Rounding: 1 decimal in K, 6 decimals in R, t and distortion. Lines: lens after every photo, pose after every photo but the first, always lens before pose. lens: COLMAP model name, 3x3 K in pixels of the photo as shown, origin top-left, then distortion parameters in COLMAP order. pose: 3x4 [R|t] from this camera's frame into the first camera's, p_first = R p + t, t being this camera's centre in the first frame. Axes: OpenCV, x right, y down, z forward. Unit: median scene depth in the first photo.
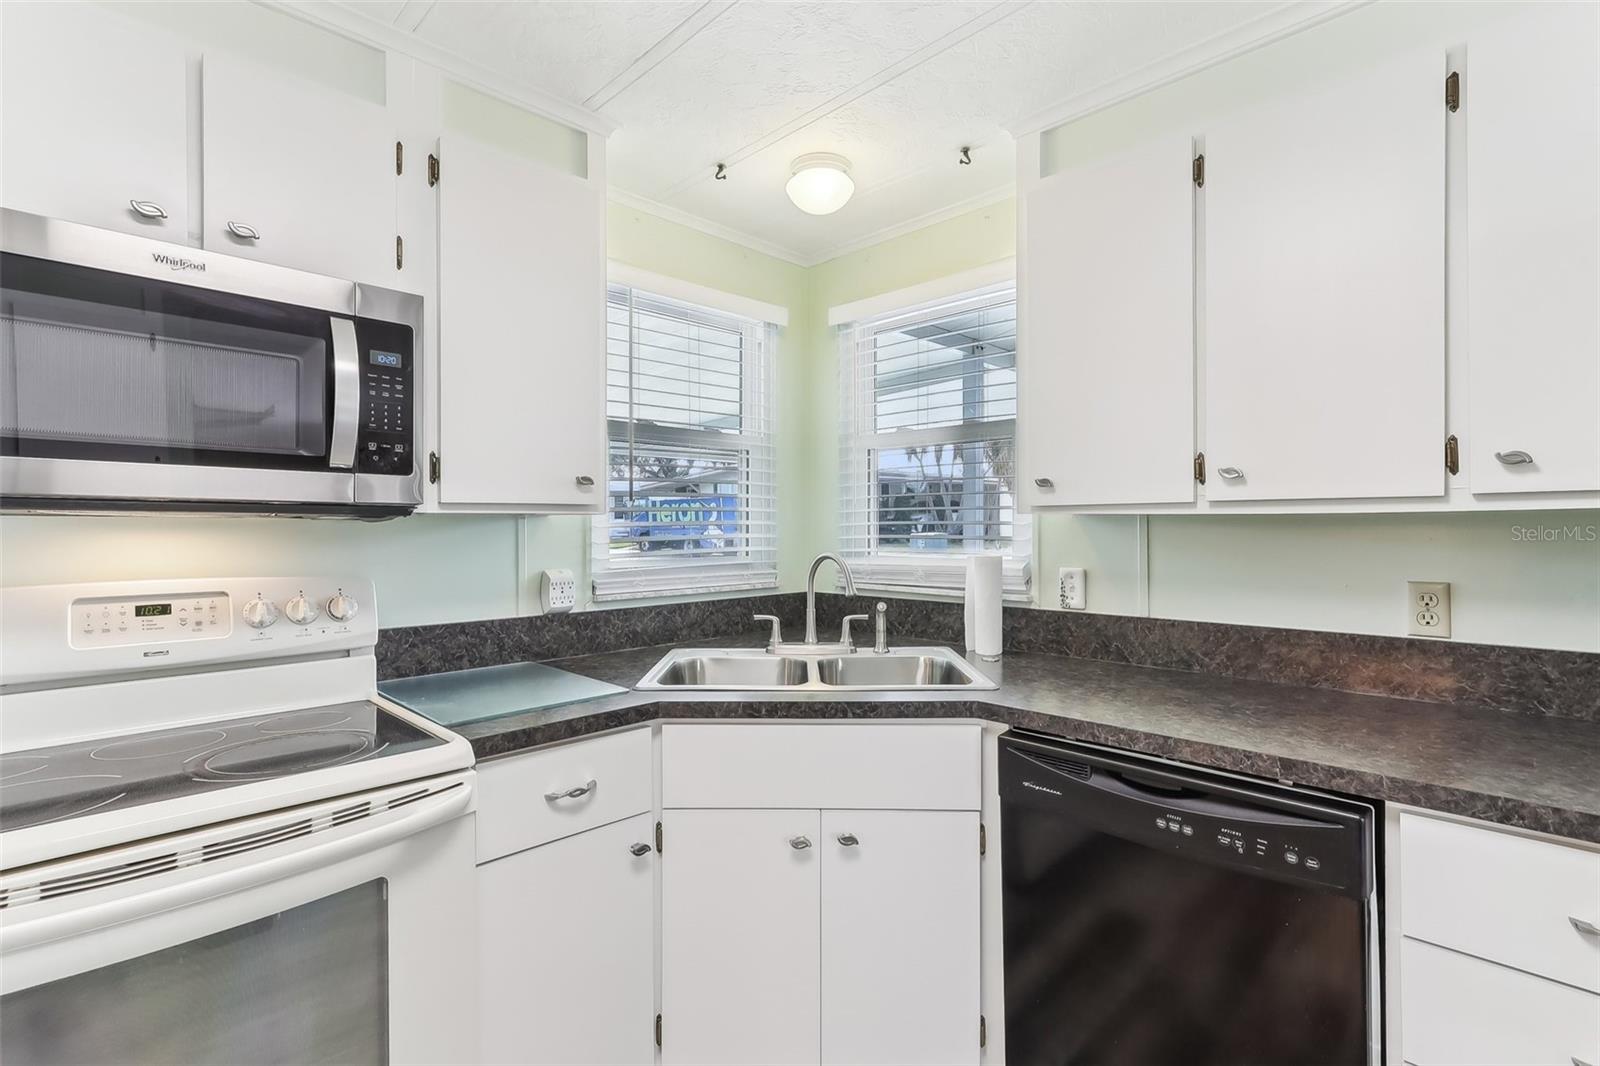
lens RADIAL K [[755.3, 0, 796.1], [0, 755.3, 524.5], [0, 0, 1]] dist [0.002721, -0.001577]
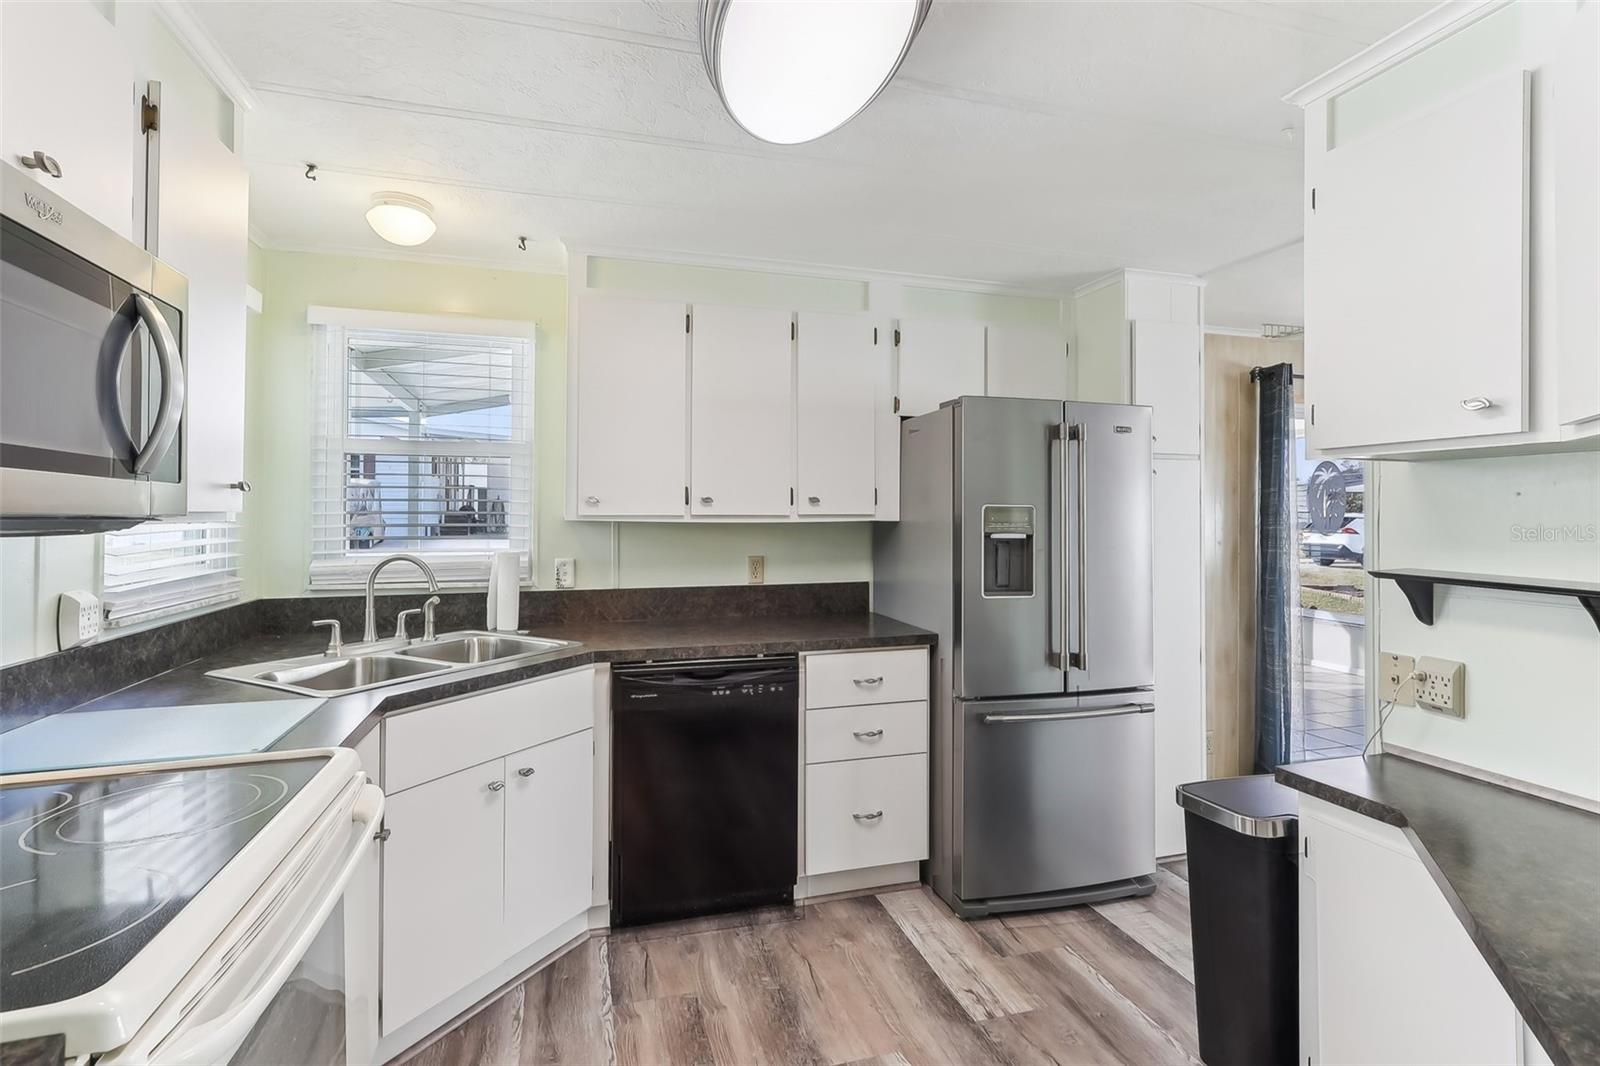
lens RADIAL K [[755.3, 0, 785.5], [0, 755.3, 527.3], [0, 0, 1]] dist [0.002721, -0.001577]
pose [[0.480349, -0.009735, 0.877023, -0.755129], [-0.003925, 0.999905, 0.013248, -0.023007], [-0.877068, -0.009806, 0.480265, -0.019687]]
